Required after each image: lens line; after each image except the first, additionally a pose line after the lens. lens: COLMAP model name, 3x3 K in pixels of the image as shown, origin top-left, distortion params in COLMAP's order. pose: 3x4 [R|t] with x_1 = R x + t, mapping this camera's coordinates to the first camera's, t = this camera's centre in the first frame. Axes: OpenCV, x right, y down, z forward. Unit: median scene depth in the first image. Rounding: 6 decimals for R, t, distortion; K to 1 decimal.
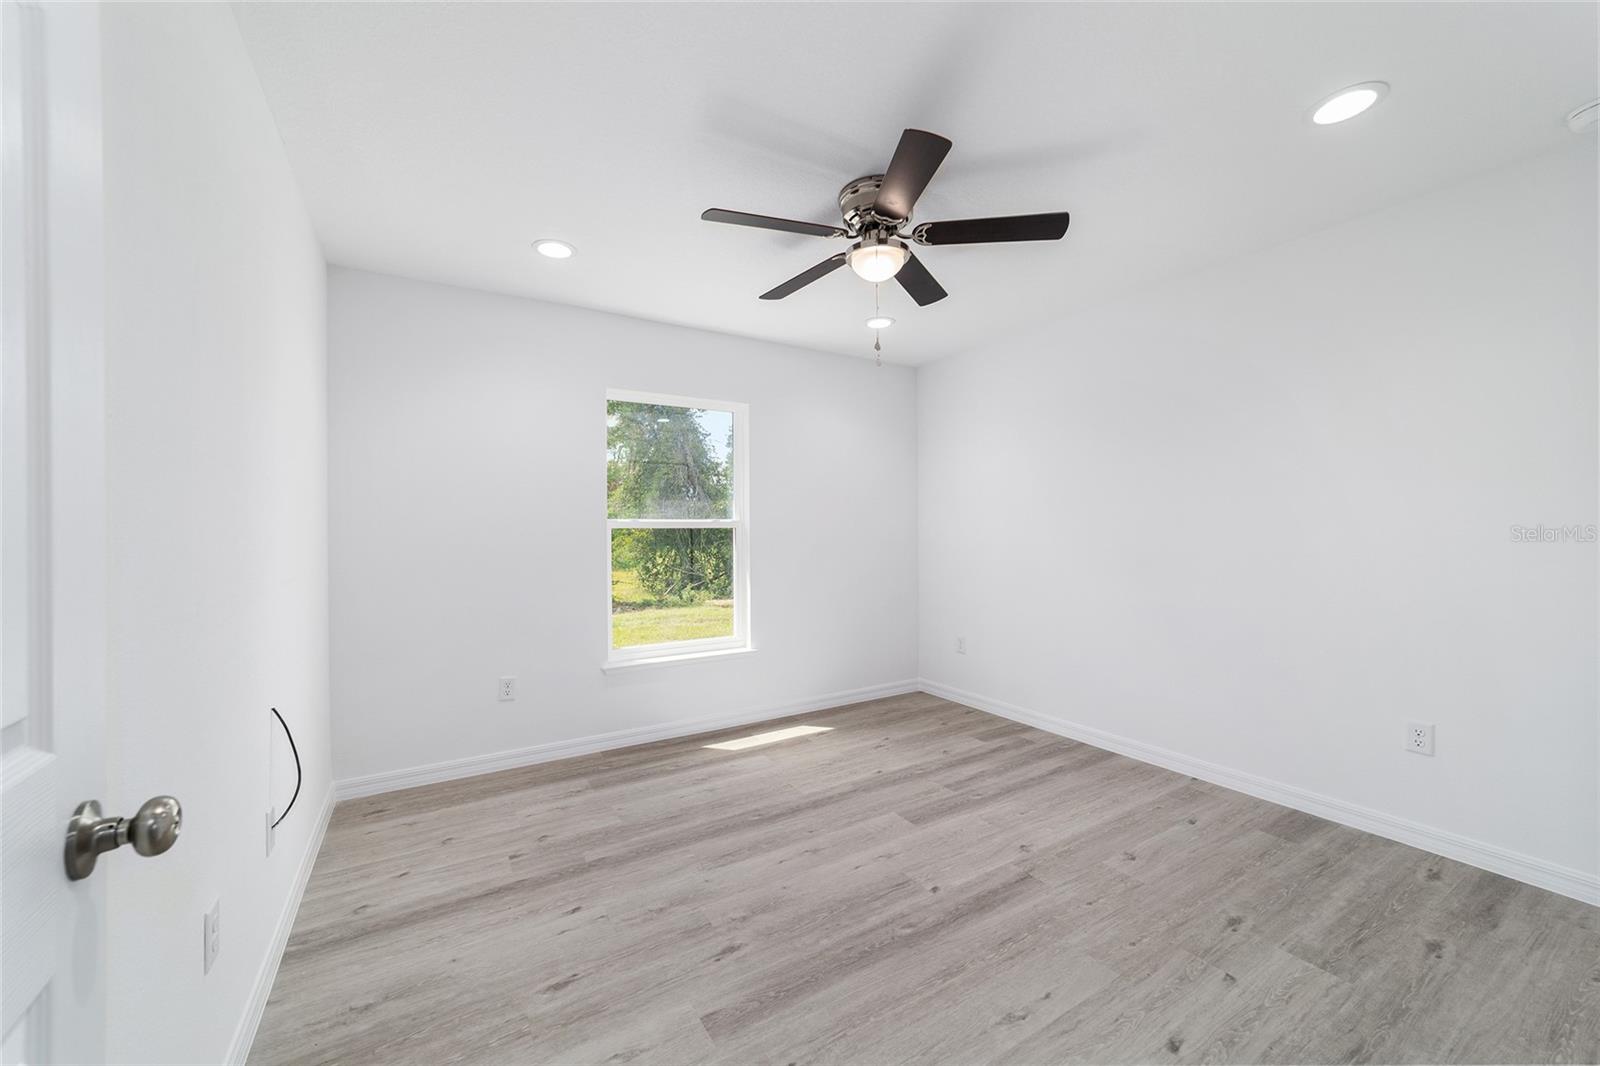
lens RADIAL K [[611.7, 0, 799.0], [0, 611.7, 530.4], [0, 0, 1]] dist [-0.017854, 0.007813]
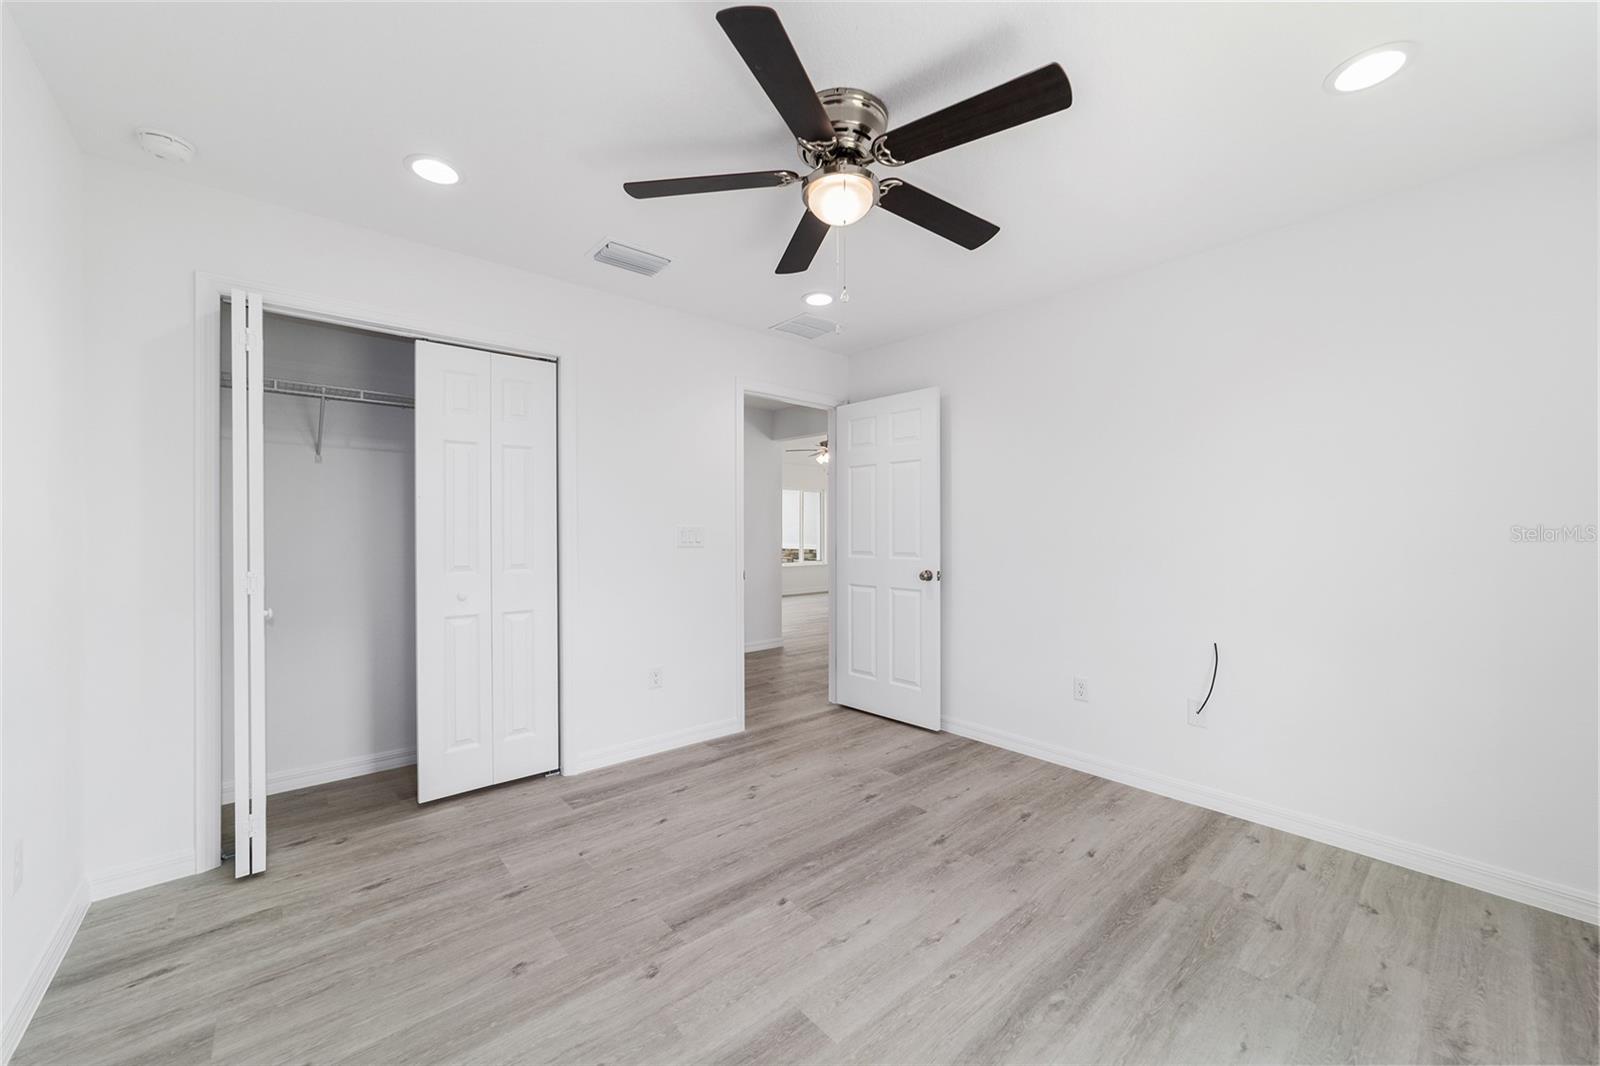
lens RADIAL K [[611.7, 0, 799.0], [0, 611.7, 530.4], [0, 0, 1]] dist [-0.017854, 0.007813]
pose [[-0.986621, 0.008916, -0.162784, 0.359163], [0.008779, 0.999960, 0.001564, -0.002881], [0.162791, 0.000114, -0.986661, 2.010665]]
